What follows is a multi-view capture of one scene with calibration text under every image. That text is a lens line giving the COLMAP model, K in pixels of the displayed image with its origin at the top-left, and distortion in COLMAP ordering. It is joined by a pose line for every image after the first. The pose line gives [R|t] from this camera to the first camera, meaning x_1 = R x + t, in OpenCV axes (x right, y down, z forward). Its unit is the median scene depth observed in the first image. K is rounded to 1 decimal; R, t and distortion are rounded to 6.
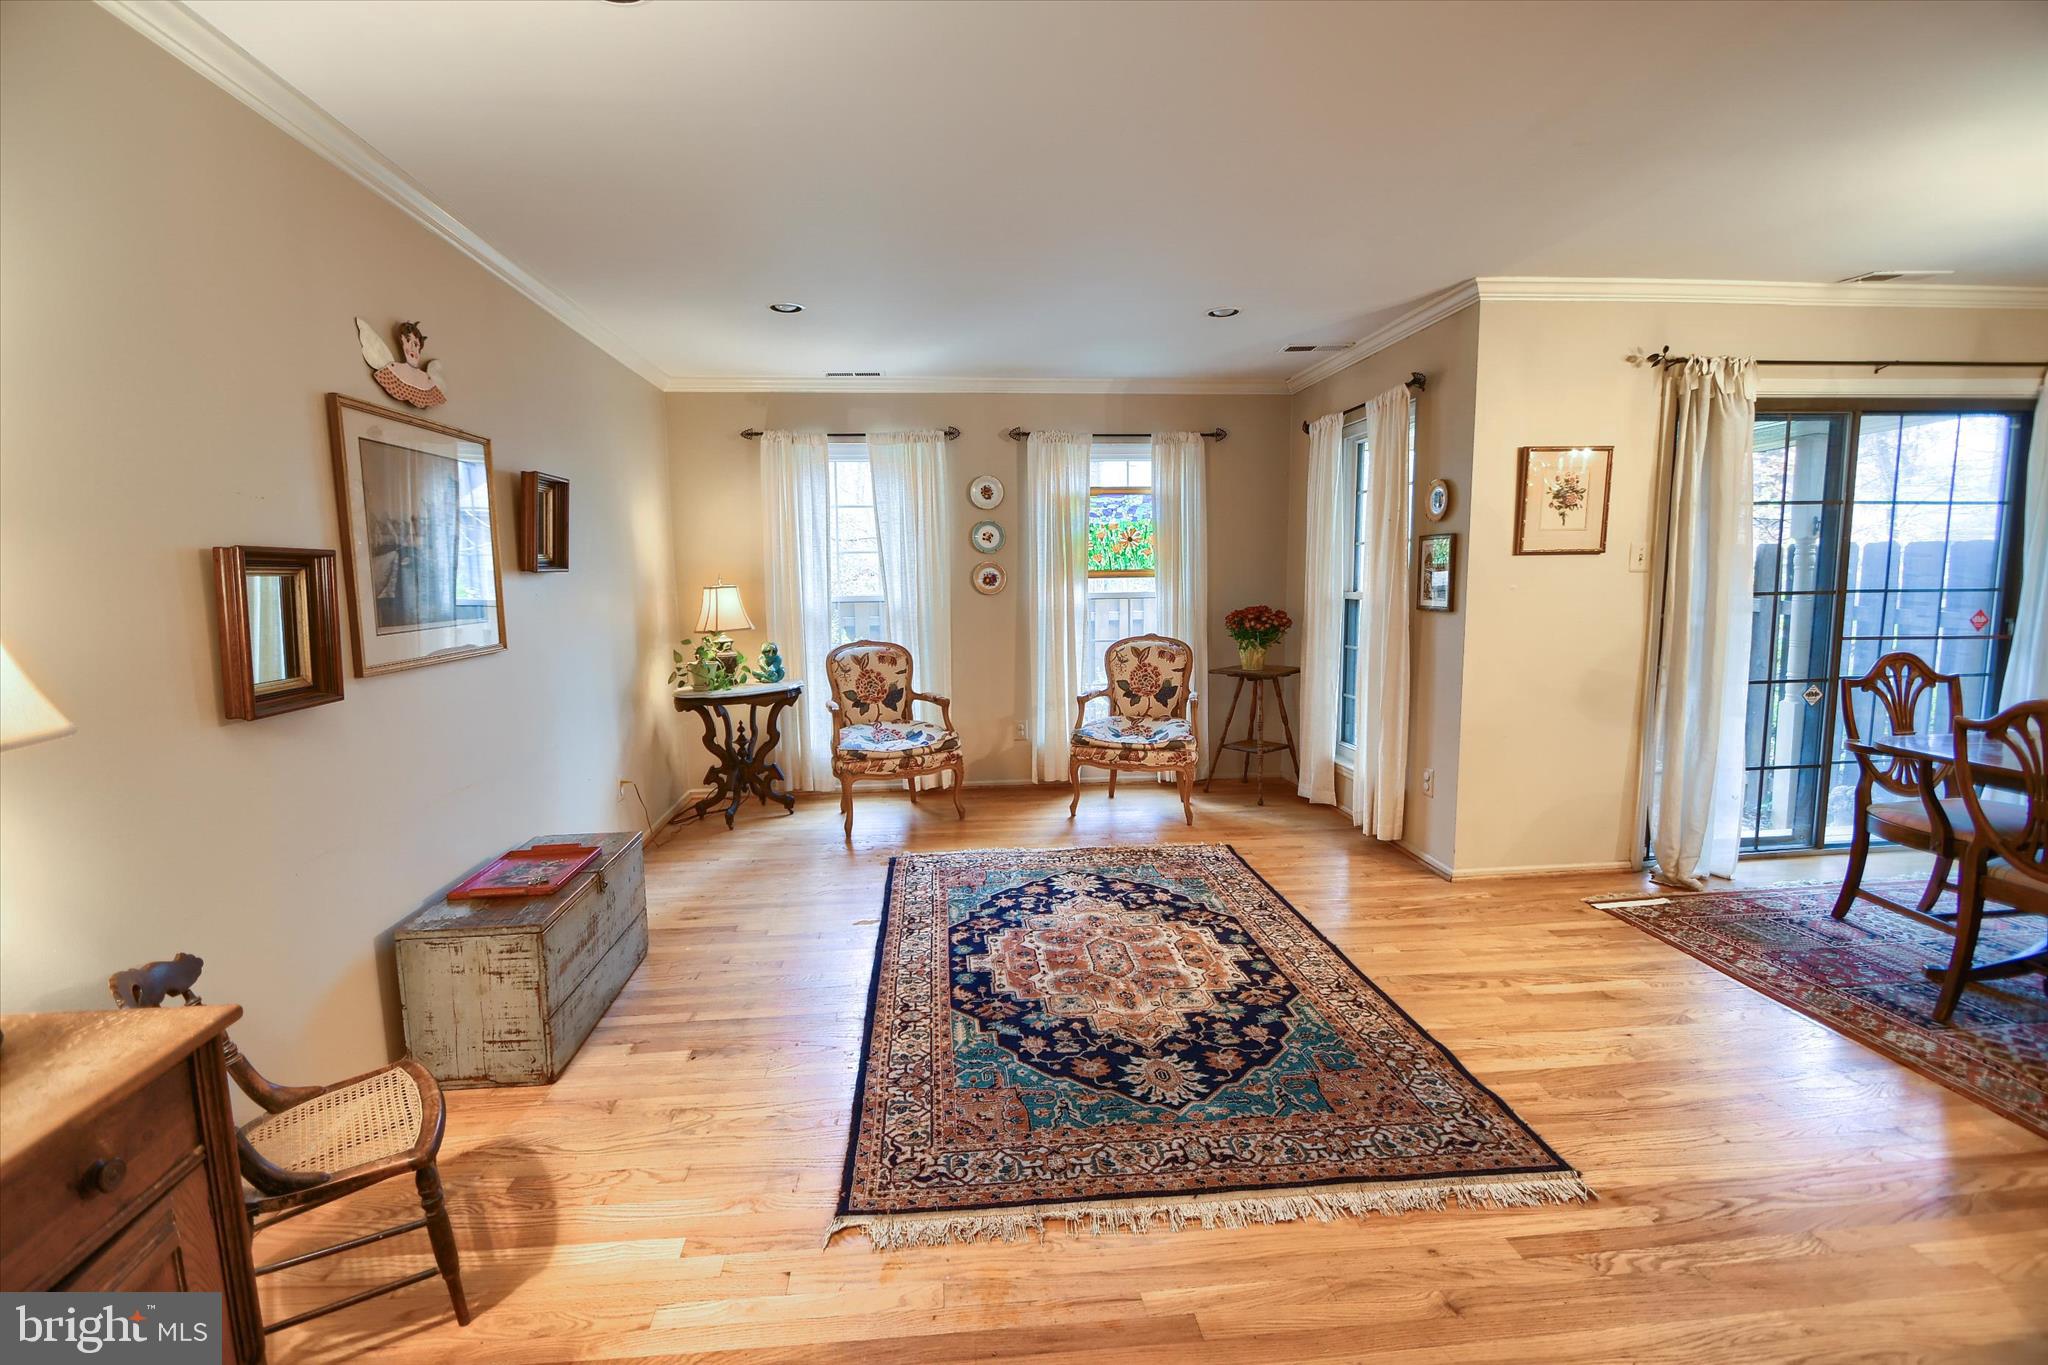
lens RADIAL K [[896.6, 0, 1007.8], [0, 896.6, 677.3], [0, 0, 1]] dist [-0.003929, -0.007210]
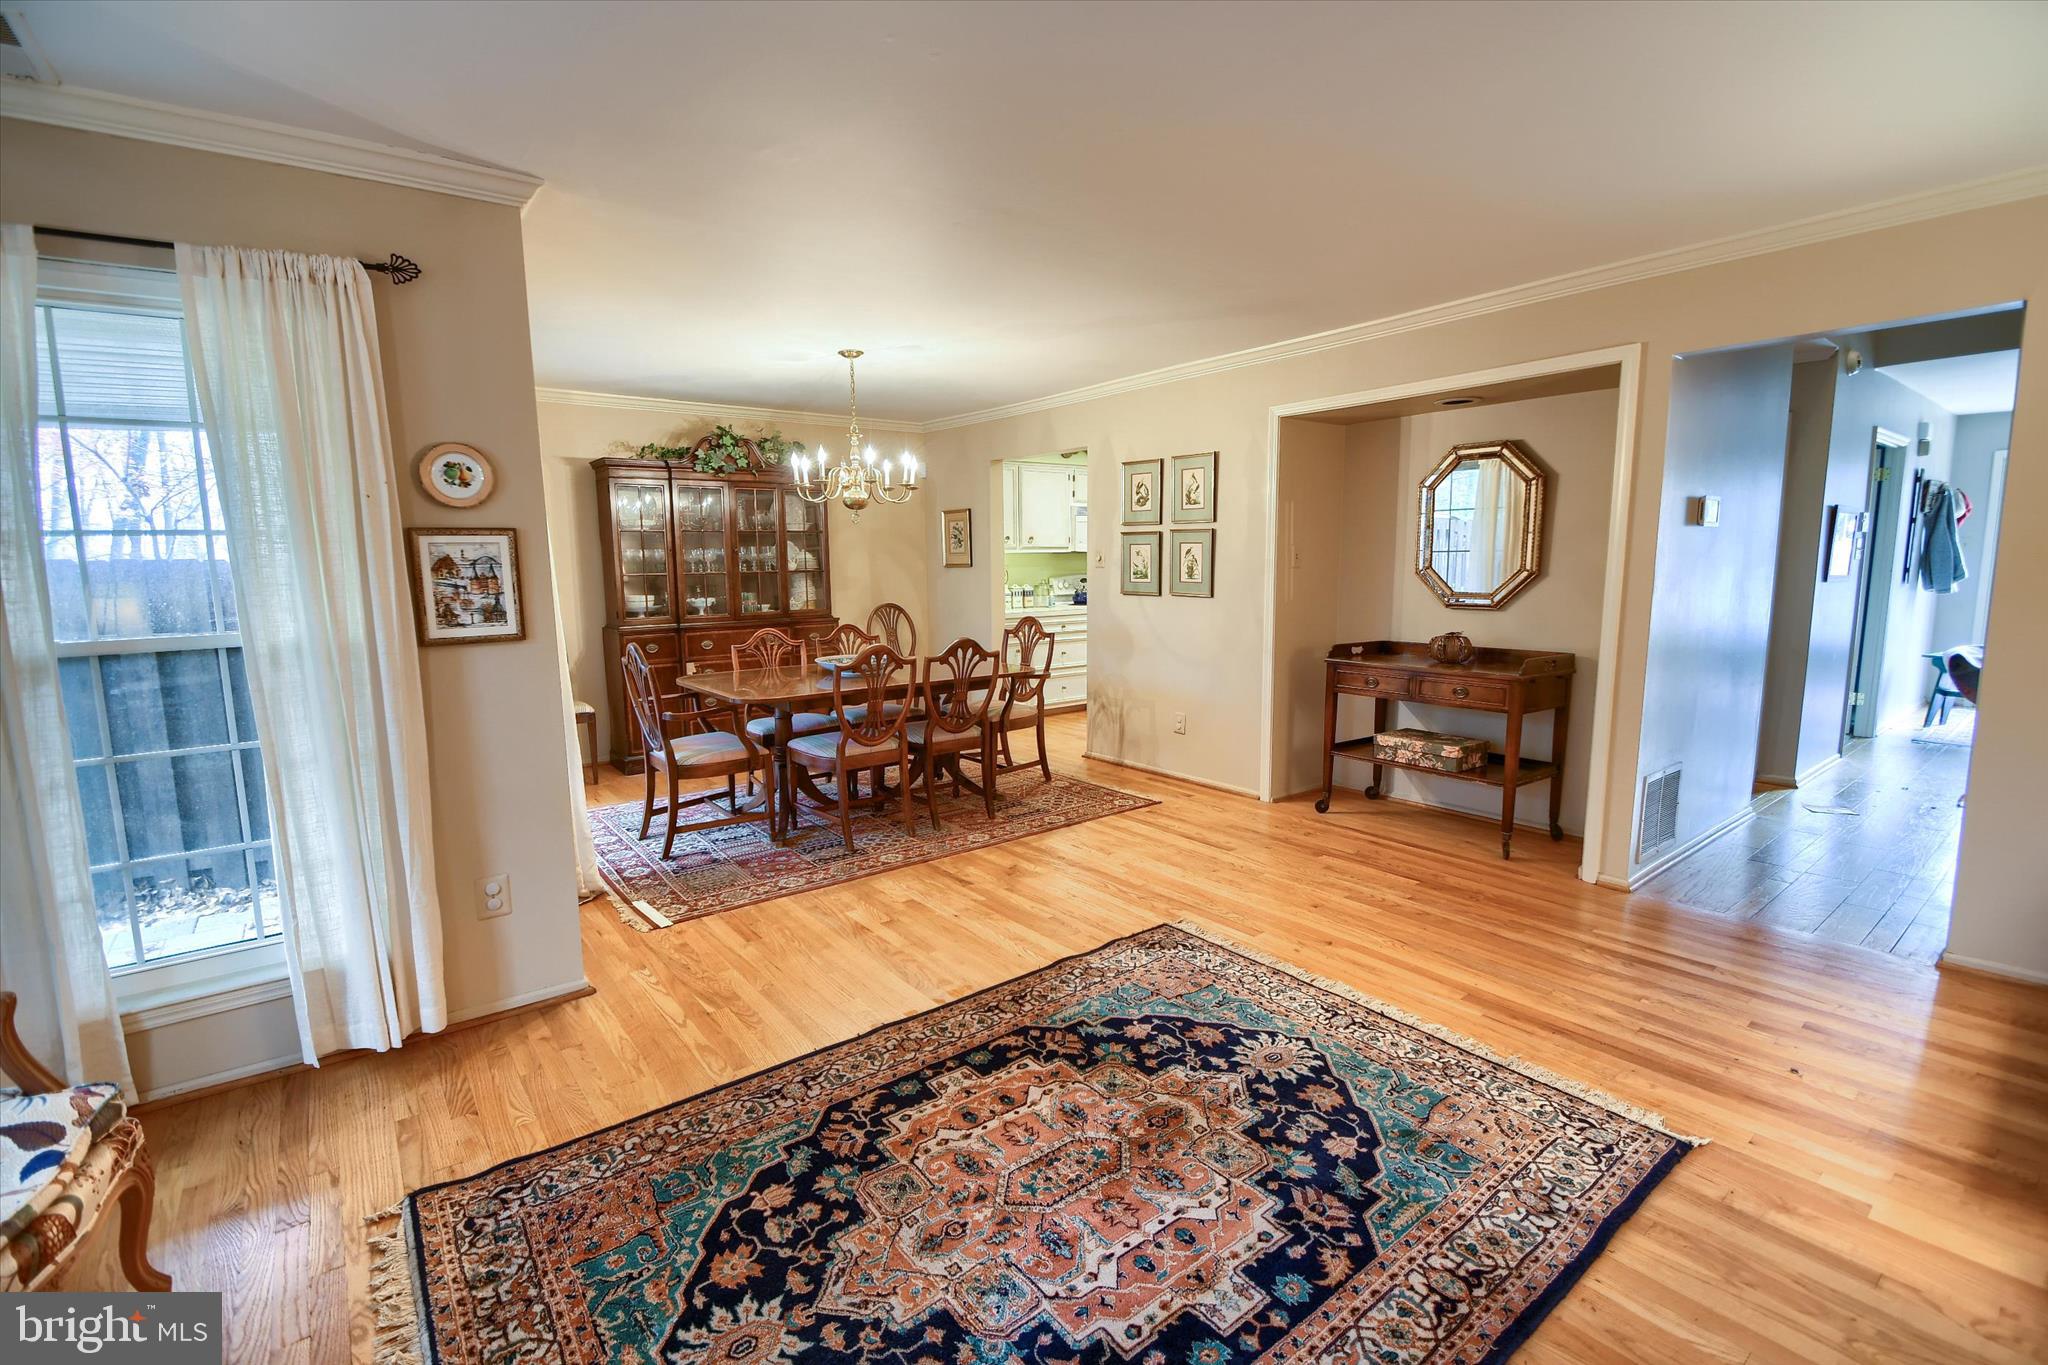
lens RADIAL K [[896.6, 0, 988.1], [0, 896.6, 683.2], [0, 0, 1]] dist [-0.003929, -0.007210]
pose [[-0.524329, -0.090763, 0.846665, -0.317788], [0.128397, 0.974507, 0.183983, -0.131263], [-0.841780, 0.205176, -0.499308, 1.125190]]
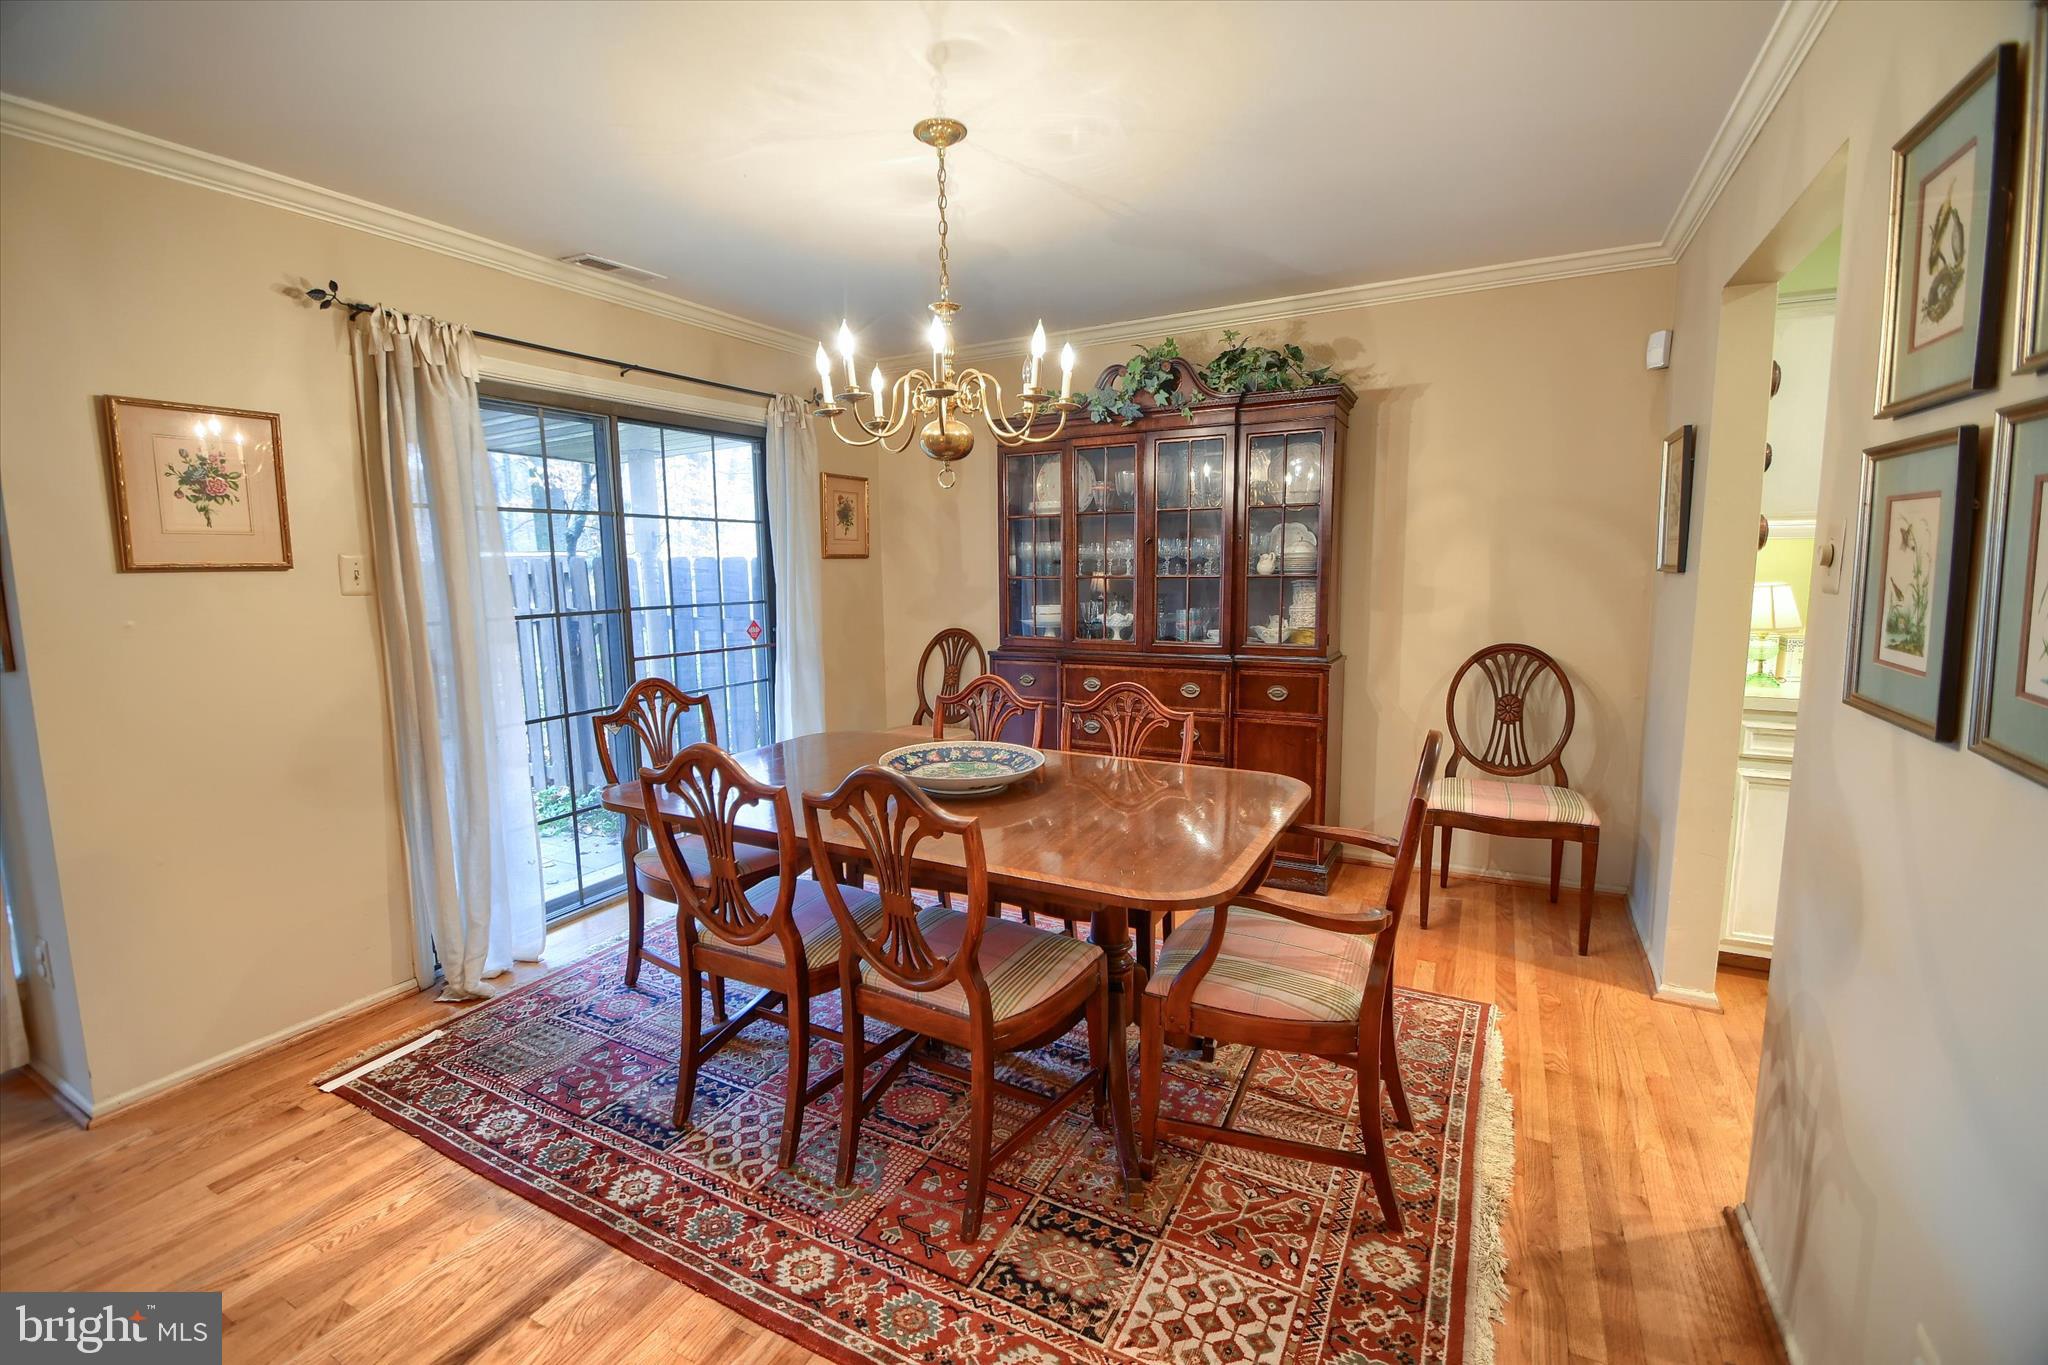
lens RADIAL K [[896.6, 0, 985.7], [0, 896.6, 676.0], [0, 0, 1]] dist [-0.003929, -0.007210]
pose [[0.554132, -0.093543, 0.827156, 0.402257], [0.106642, 0.993456, 0.040908, -0.029146], [-0.825570, 0.065541, 0.560481, 0.182967]]
